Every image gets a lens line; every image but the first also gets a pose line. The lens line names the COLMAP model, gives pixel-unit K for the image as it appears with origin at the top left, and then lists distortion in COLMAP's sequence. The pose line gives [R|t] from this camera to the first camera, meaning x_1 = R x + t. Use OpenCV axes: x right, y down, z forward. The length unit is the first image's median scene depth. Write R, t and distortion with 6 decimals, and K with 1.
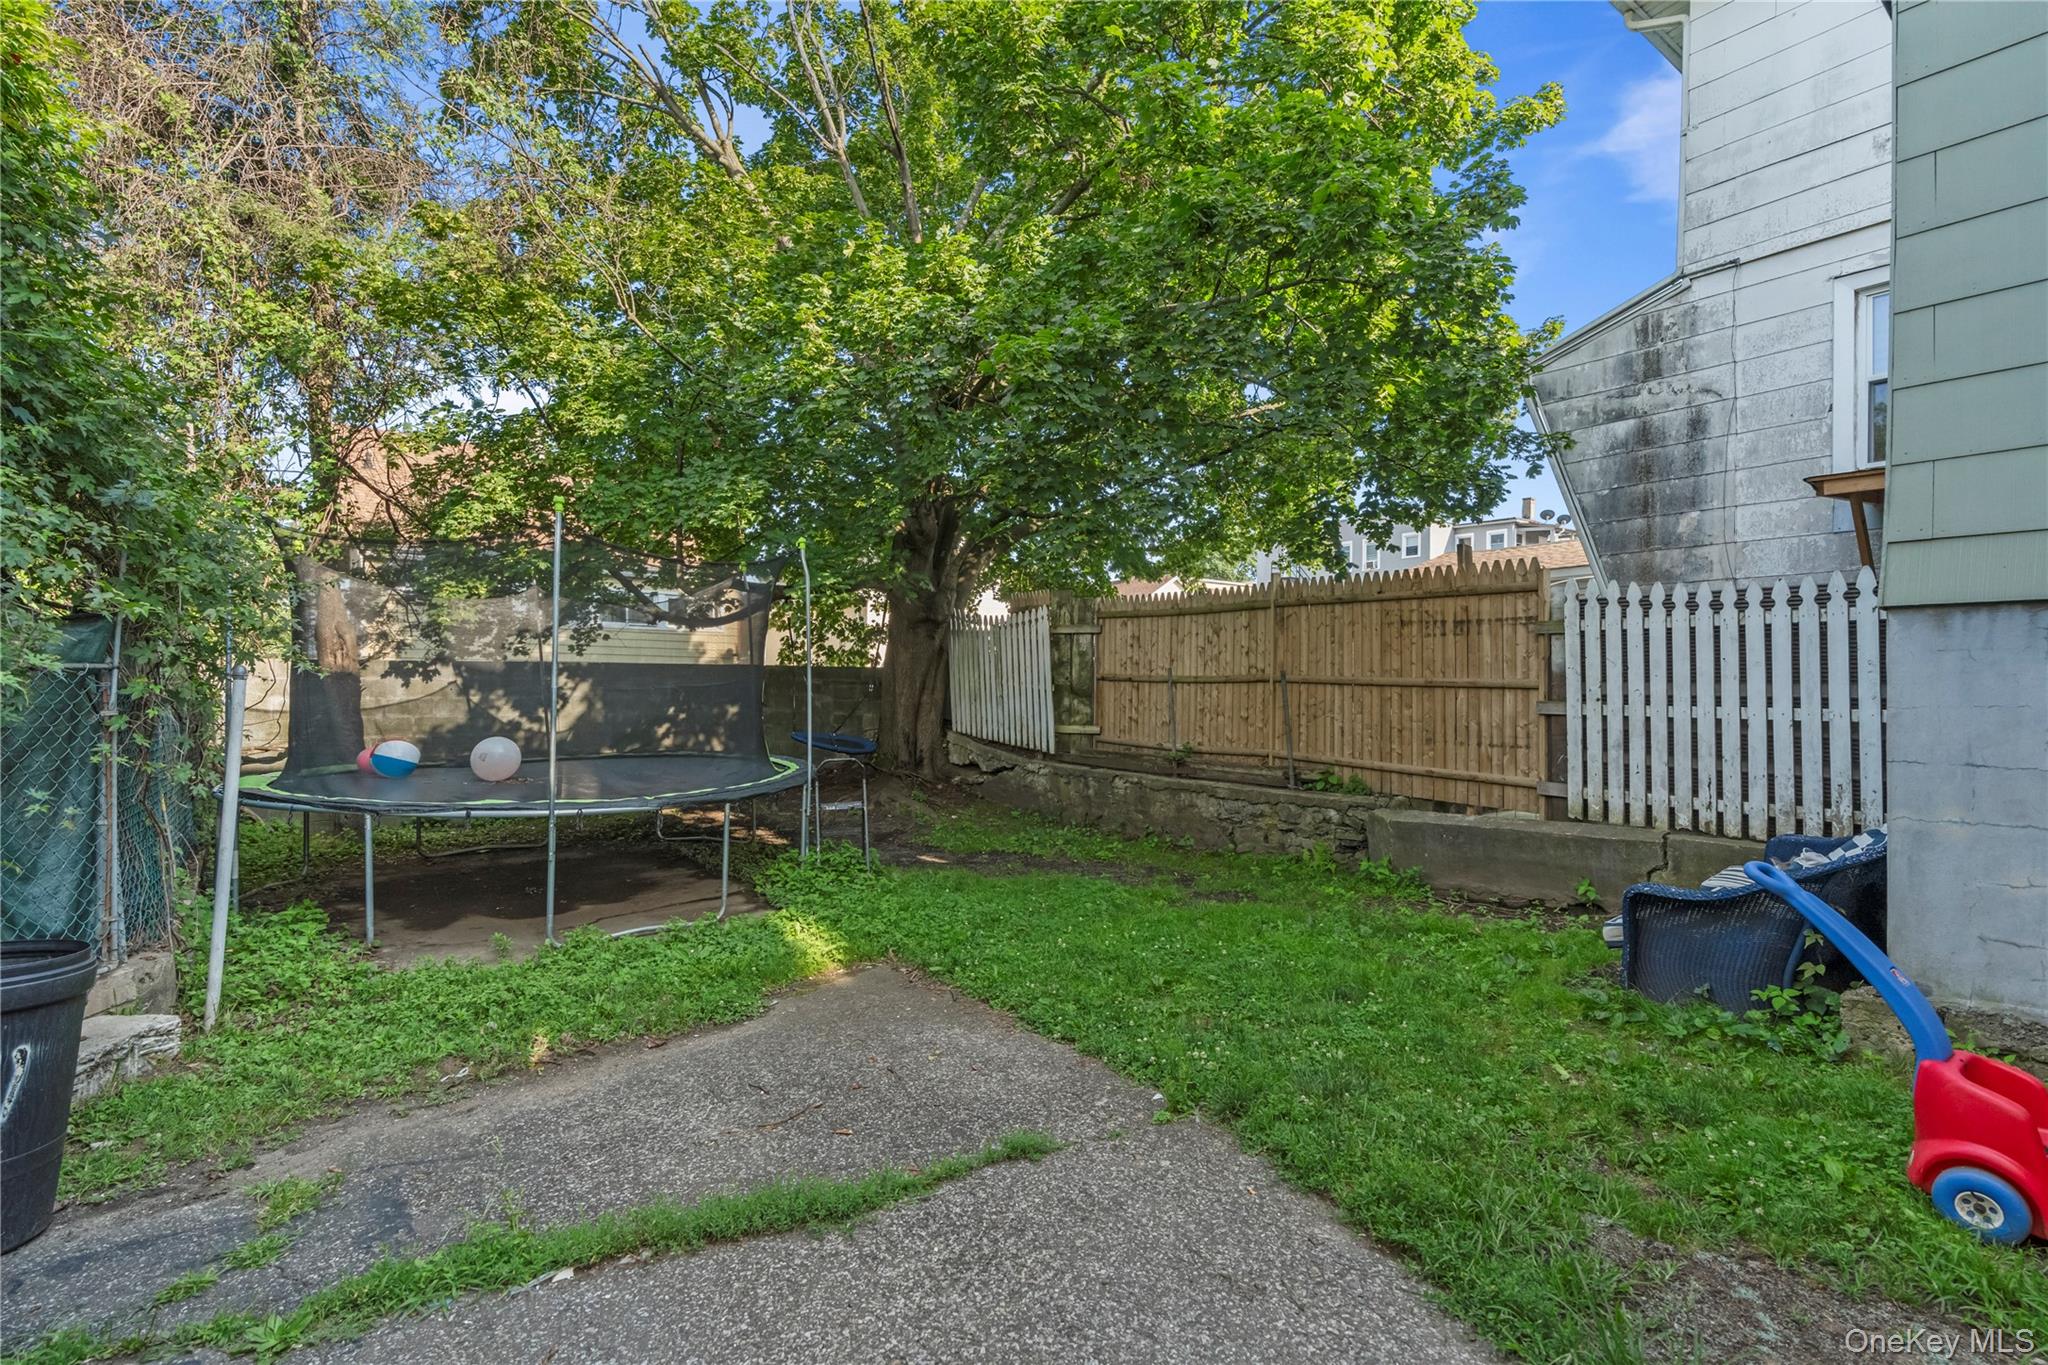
lens RADIAL K [[1054.4, 0, 1021.5], [0, 1054.4, 686.9], [0, 0, 1]] dist [0.000014, 0.000049]
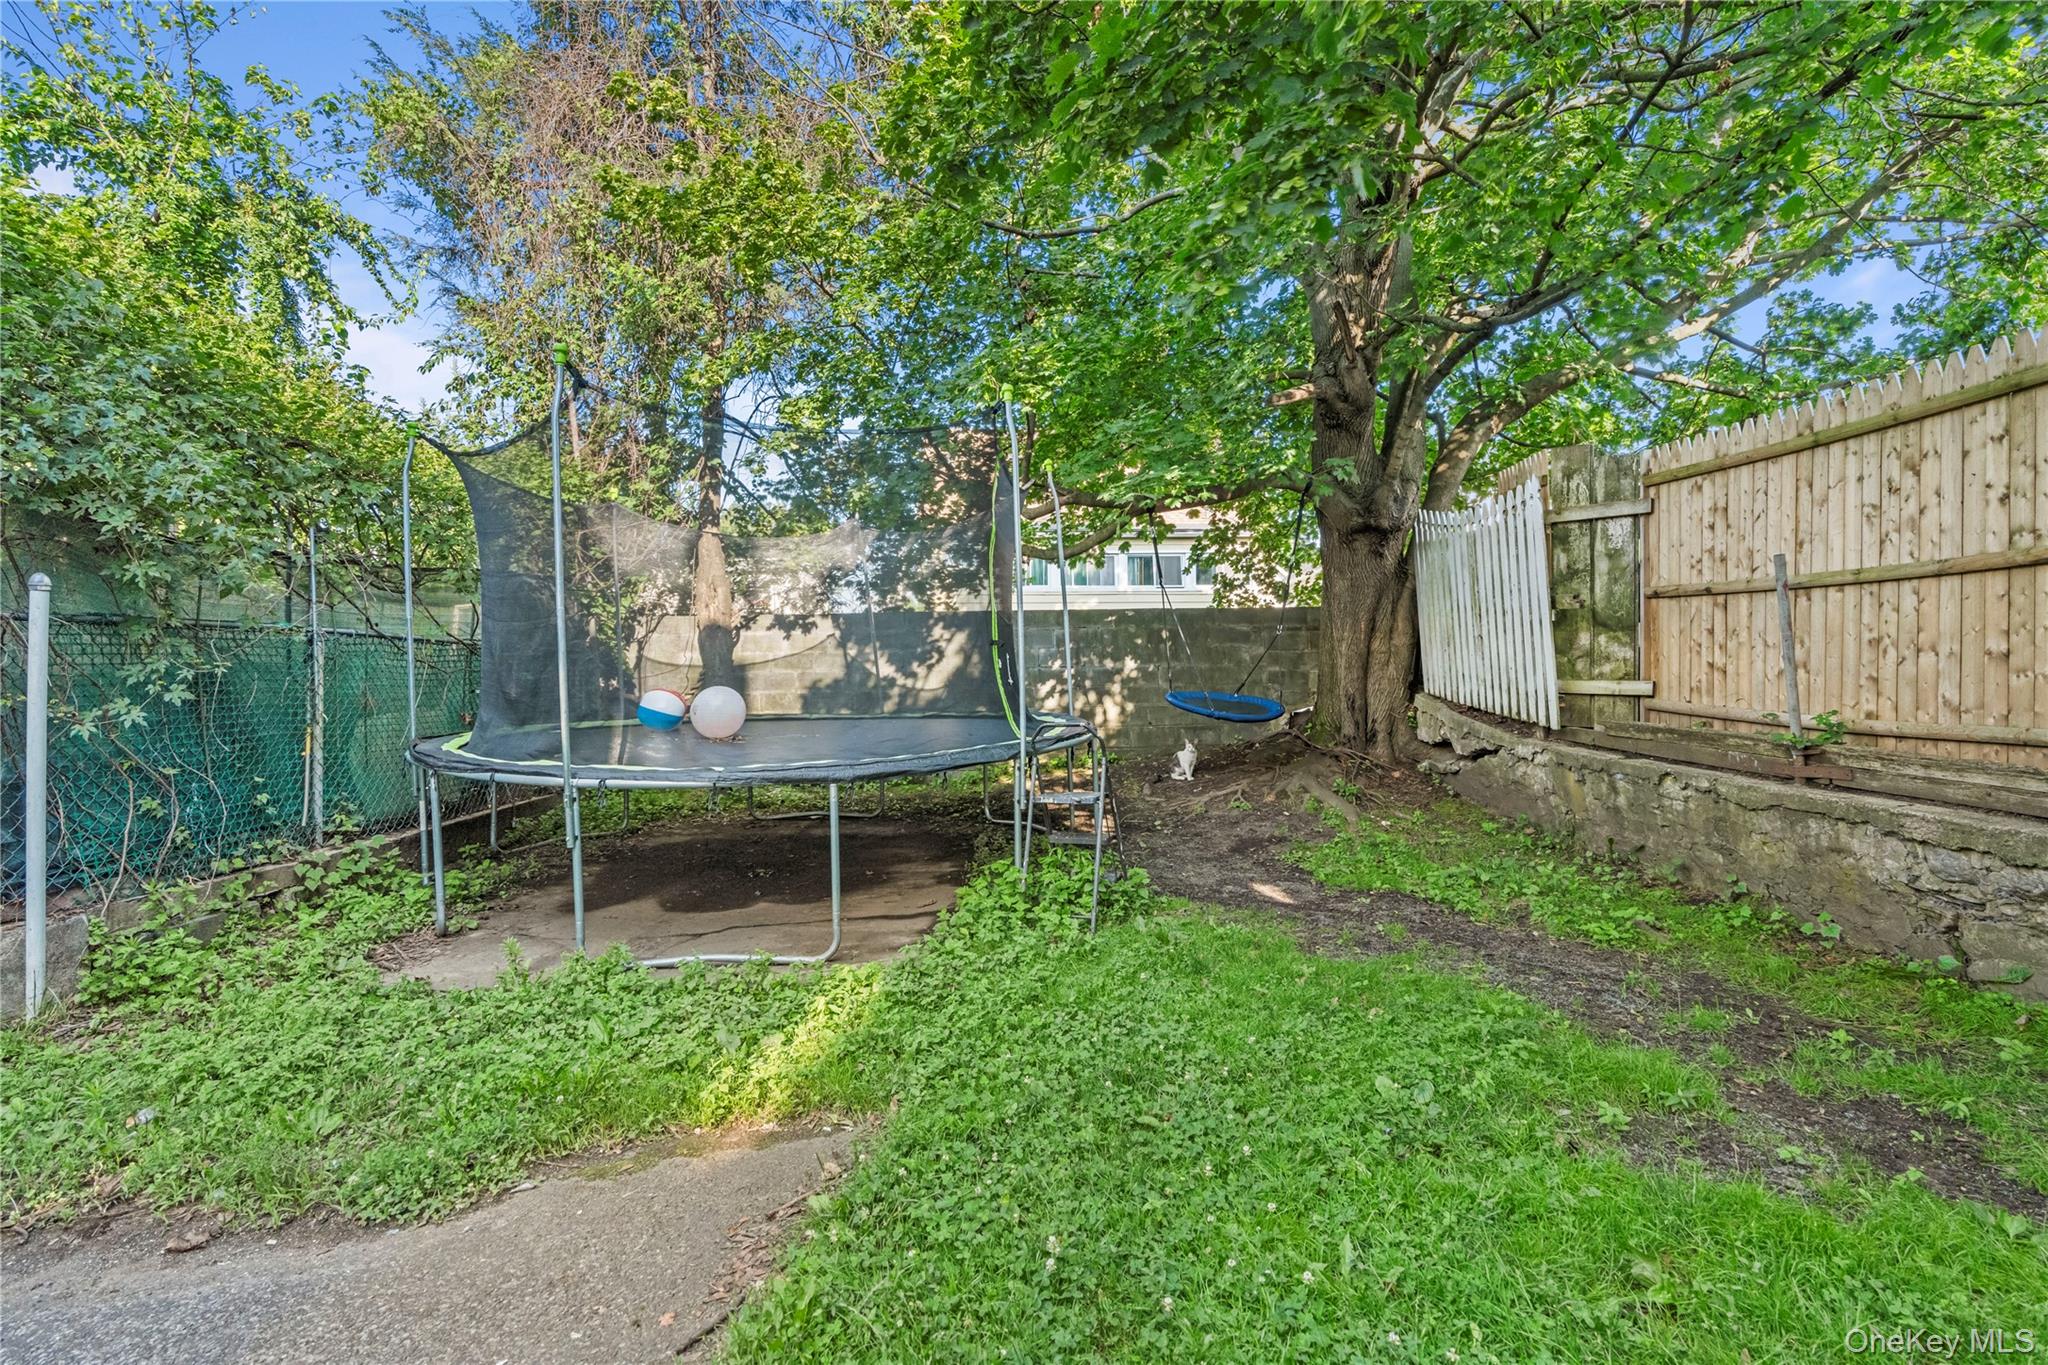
lens RADIAL K [[955.5, 0, 1033.0], [0, 955.5, 669.4], [0, 0, 1]] dist [-0.005175, 0.002148]
pose [[0.787049, -0.008885, -0.616827, 0.127453], [0.011263, 0.999937, -0.000032, 0.027197], [0.616788, -0.006922, 0.787099, 0.409730]]
